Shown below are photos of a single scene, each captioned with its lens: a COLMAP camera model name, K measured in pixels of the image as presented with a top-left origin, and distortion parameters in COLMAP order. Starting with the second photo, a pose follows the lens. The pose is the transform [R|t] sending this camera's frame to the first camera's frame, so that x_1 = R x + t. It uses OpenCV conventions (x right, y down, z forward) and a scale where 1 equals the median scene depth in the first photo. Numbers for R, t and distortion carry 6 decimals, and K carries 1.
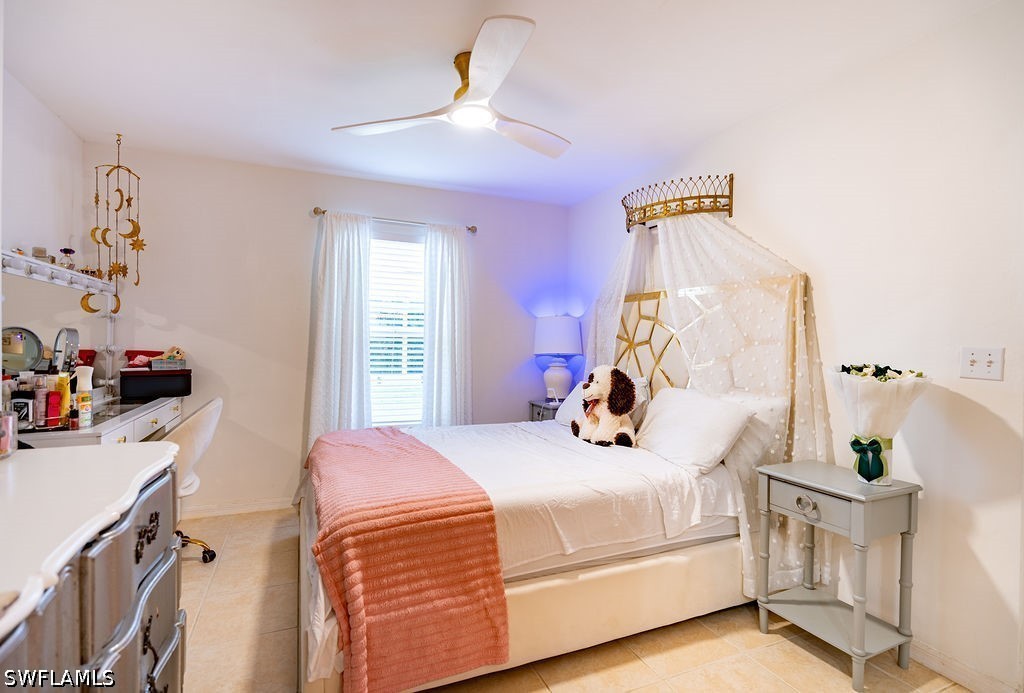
lens RADIAL K [[484.4, 0, 512.0], [0, 484.4, 346.5], [0, 0, 1]] dist [-0.000908, 0.000069]
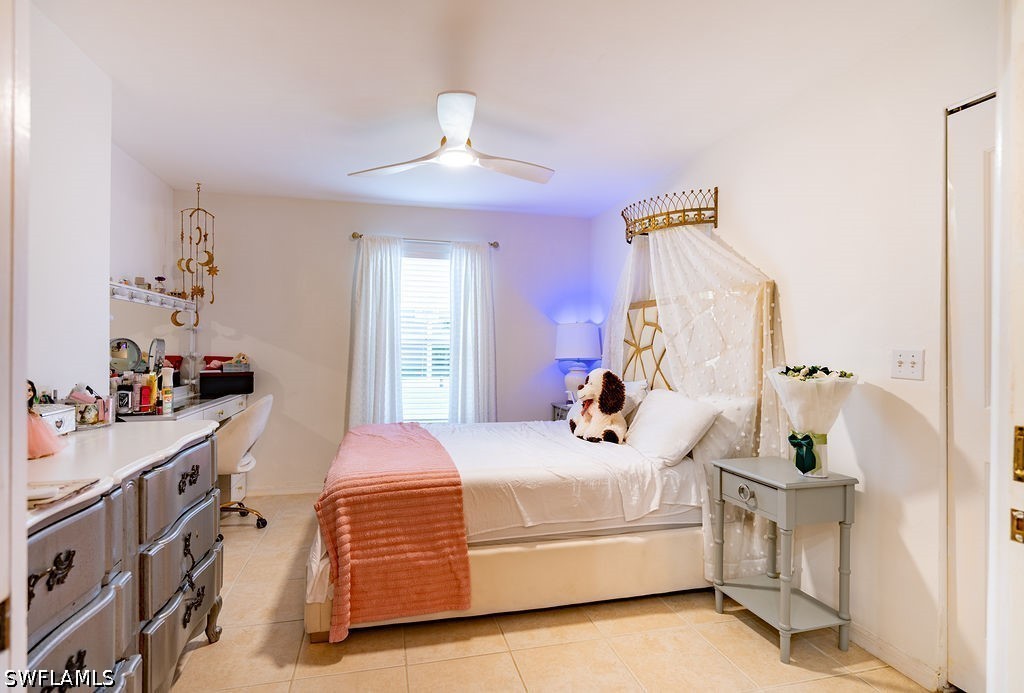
lens RADIAL K [[498.2, 0, 513.2], [0, 498.2, 347.5], [0, 0, 1]] dist [-0.000797, 0.000279]
pose [[0.988313, -0.006144, -0.152316, 0.226692], [0.004413, 0.999922, -0.011697, 0.005637], [0.152376, 0.010888, 0.988263, -0.176364]]
